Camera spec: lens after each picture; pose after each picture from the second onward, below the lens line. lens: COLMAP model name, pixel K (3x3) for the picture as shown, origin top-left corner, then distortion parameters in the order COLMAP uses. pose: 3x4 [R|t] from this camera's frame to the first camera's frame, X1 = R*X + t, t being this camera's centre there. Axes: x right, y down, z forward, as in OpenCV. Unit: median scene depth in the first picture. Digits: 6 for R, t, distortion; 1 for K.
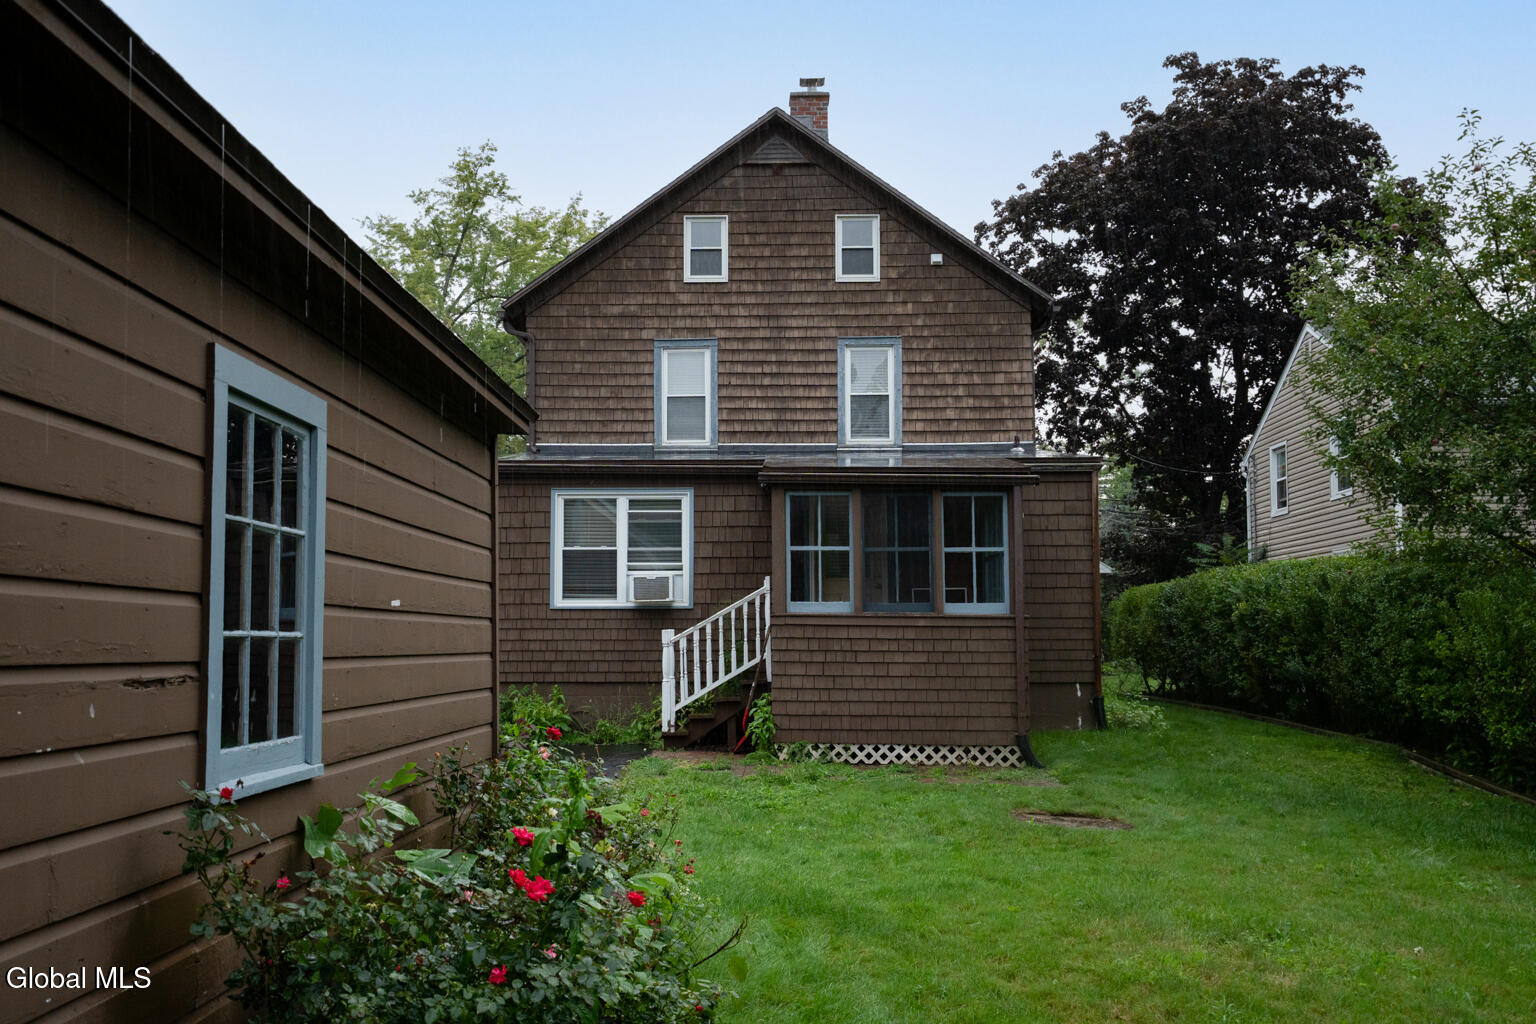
lens RADIAL K [[1369.5, 0, 771.2], [0, 1369.5, 528.1], [0, 0, 1]] dist [0.033273, 0.000178]
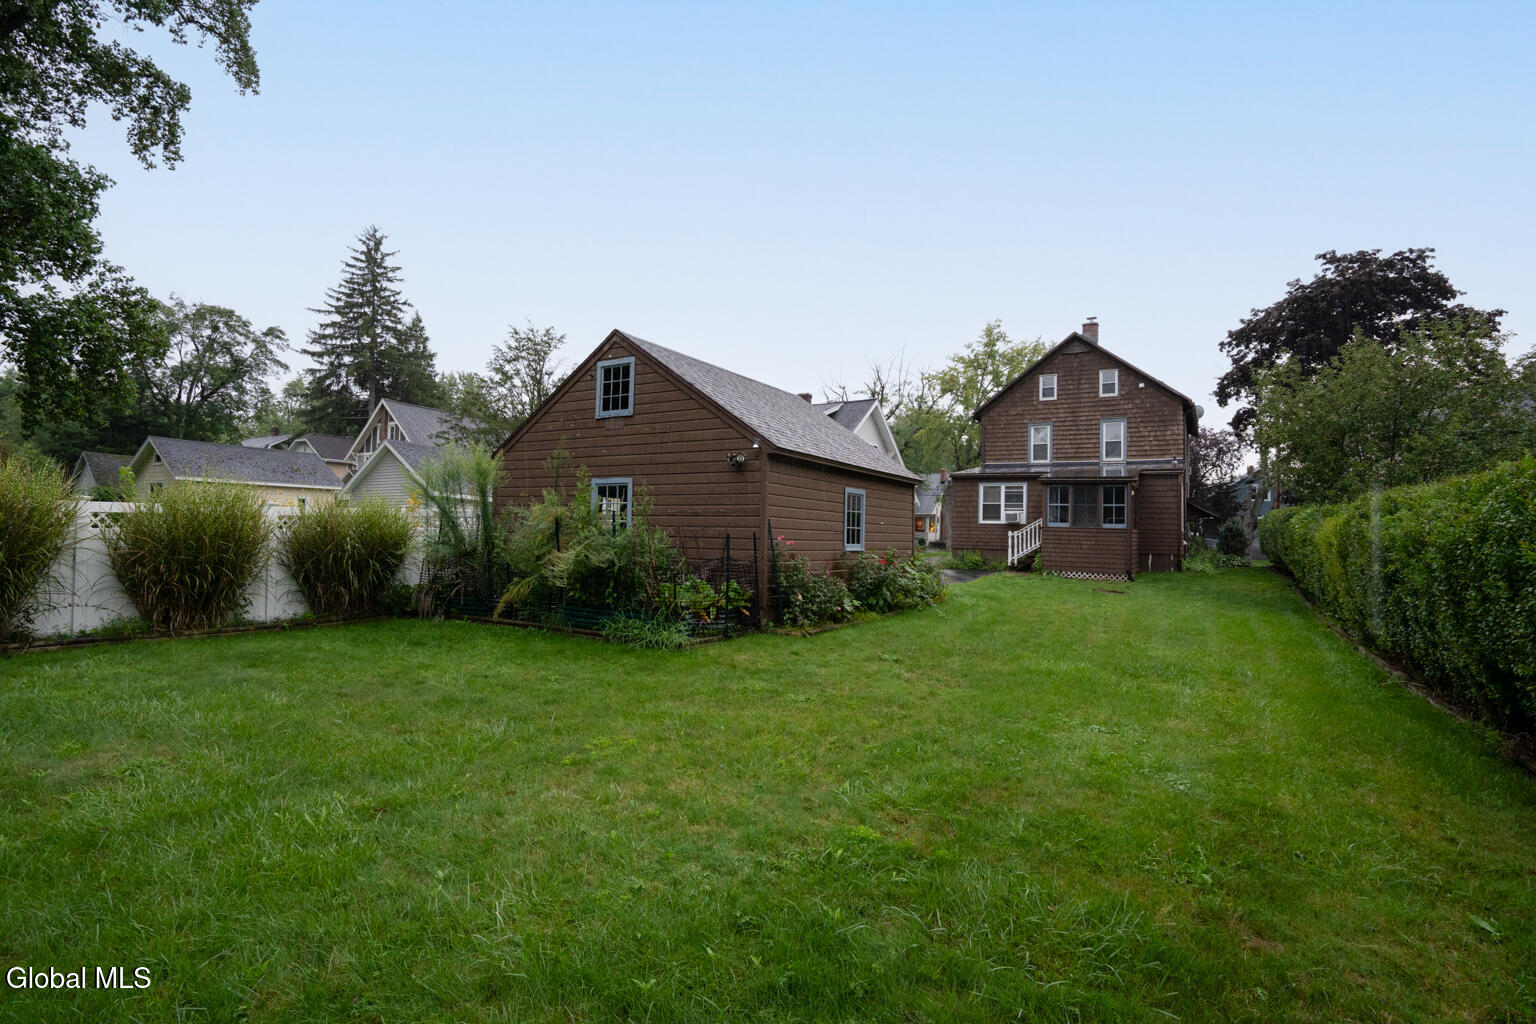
lens RADIAL K [[712.4, 0, 770.5], [0, 712.4, 520.3], [0, 0, 1]] dist [-0.001290, -0.000134]
pose [[0.842580, 0.011244, -0.538455, 0.246927], [0.019781, 0.998461, 0.051803, -0.031596], [0.538209, -0.054300, 0.841061, -0.455645]]
